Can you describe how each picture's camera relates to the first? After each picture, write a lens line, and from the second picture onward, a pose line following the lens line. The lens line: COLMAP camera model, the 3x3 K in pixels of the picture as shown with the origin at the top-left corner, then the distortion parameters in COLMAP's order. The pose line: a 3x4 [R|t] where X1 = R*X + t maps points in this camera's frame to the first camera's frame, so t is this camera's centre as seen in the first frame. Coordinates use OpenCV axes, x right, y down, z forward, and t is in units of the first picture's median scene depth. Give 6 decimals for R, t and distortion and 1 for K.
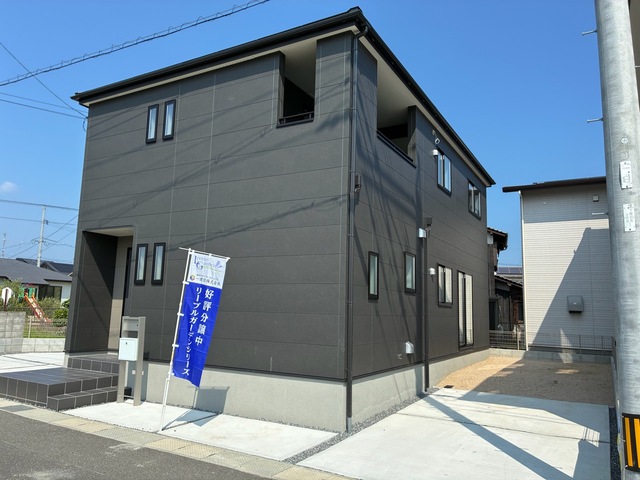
lens RADIAL K [[484.7, 0, 318.6], [0, 484.7, 241.7], [0, 0, 1]] dist [0.027441, -0.025280]
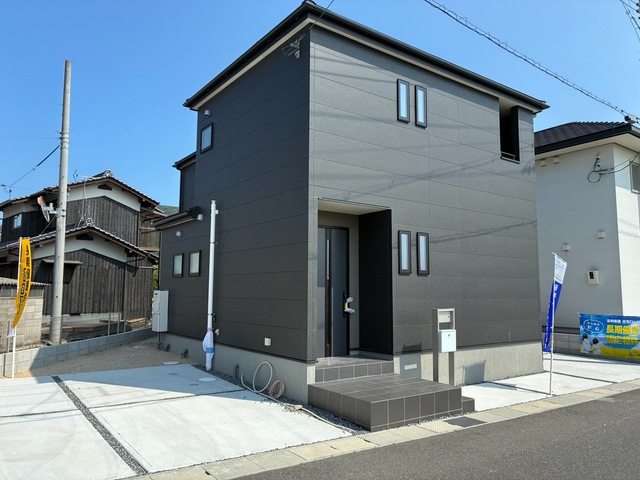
lens RADIAL K [[484.7, 0, 320.8], [0, 484.7, 238.1], [0, 0, 1]] dist [0.027441, -0.025280]
pose [[0.403831, 0.071426, 0.912041, -1.311888], [-0.122296, 0.992214, -0.023555, 0.061737], [-0.906622, -0.102027, 0.409422, 0.785872]]
